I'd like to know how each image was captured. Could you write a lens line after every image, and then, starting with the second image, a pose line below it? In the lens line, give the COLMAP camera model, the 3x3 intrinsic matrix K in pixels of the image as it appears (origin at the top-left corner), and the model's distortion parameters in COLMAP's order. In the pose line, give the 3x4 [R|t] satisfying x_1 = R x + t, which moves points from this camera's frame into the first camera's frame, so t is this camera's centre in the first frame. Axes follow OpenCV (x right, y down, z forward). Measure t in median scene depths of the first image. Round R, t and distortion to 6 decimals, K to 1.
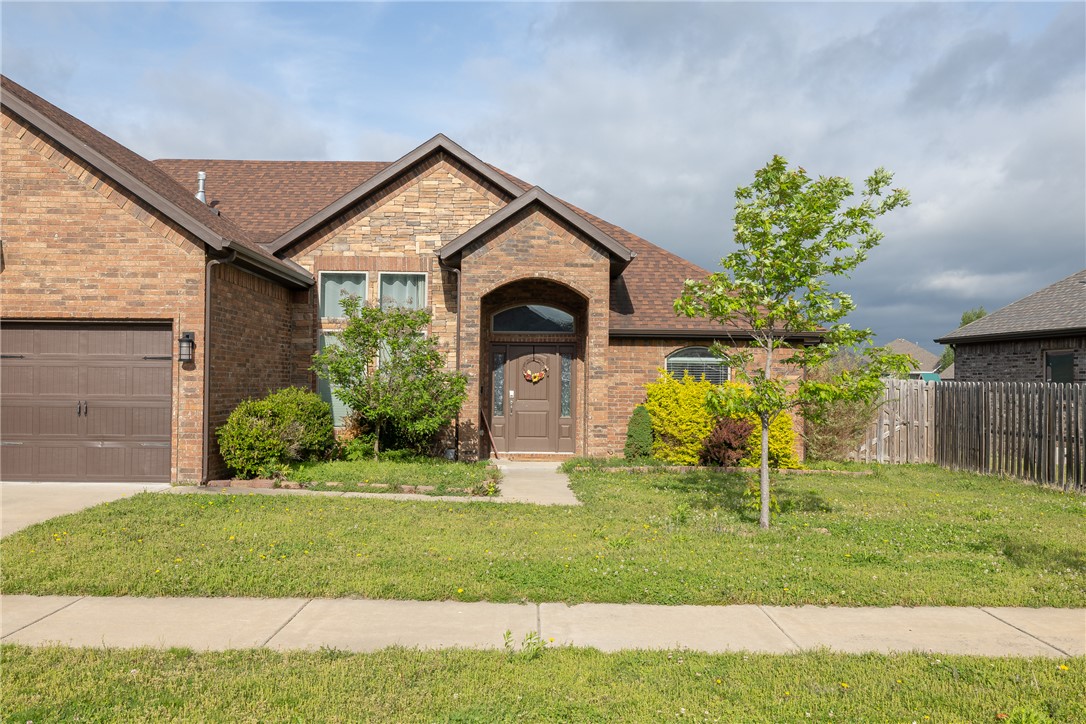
lens RADIAL K [[1082.1, 0, 544.8], [0, 1082.1, 362.9], [0, 0, 1]] dist [0.003544, 0.000000]
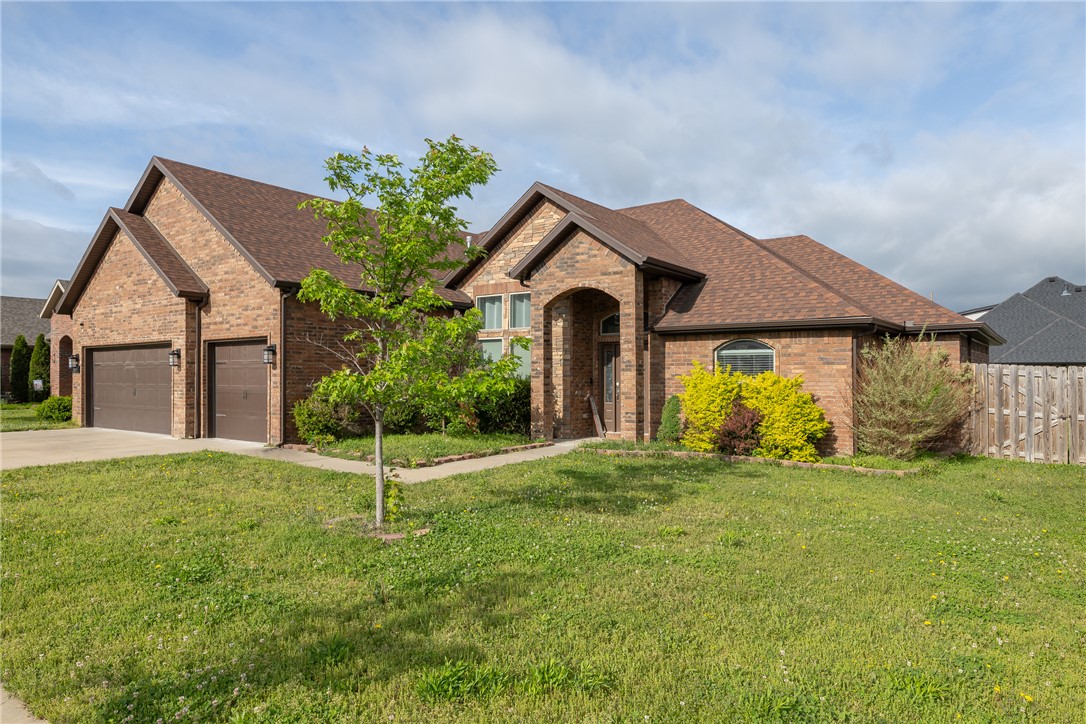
lens RADIAL K [[683.9, 0, 525.8], [0, 683.9, 368.7], [0, 0, 1]] dist [-0.003997, 0.003700]
pose [[0.782473, -0.015006, -0.622504, 0.413597], [0.021023, 0.999776, 0.002325, 0.008069], [0.622330, -0.014906, 0.782613, 0.370239]]
